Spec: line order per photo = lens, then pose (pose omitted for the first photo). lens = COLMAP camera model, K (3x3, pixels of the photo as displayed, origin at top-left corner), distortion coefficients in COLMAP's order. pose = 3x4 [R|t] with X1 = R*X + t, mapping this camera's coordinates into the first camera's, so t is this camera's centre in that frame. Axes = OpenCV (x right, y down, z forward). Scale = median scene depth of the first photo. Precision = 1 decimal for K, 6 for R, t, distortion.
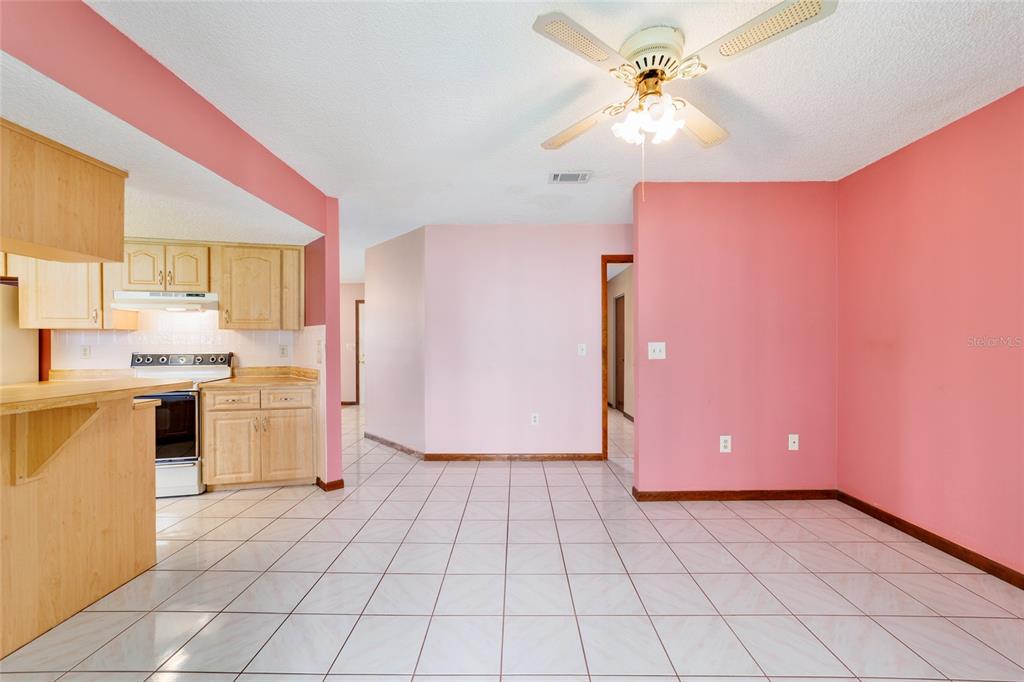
lens RADIAL K [[393.3, 0, 512.5], [0, 393.3, 345.1], [0, 0, 1]] dist [-0.014406, 0.000104]
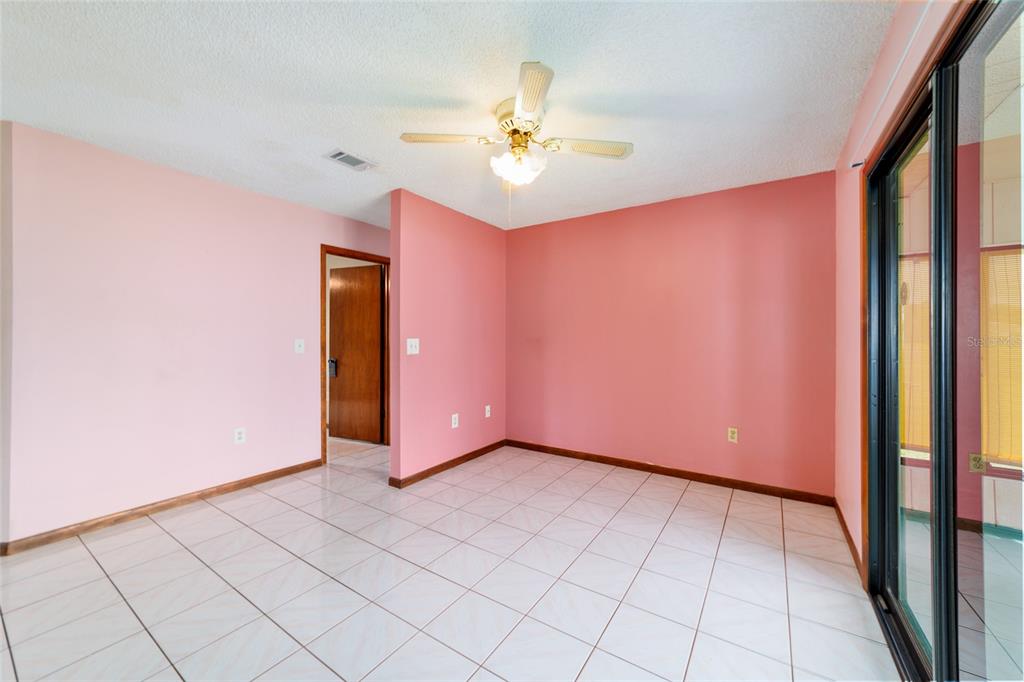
lens RADIAL K [[388.5, 0, 508.4], [0, 388.5, 340.1], [0, 0, 1]] dist [-0.012101, 0.000312]
pose [[0.544231, 0.001580, 0.838934, -0.400497], [-0.000747, 0.999999, -0.001399, -0.002169], [-0.838935, 0.000135, 0.544232, 0.183234]]
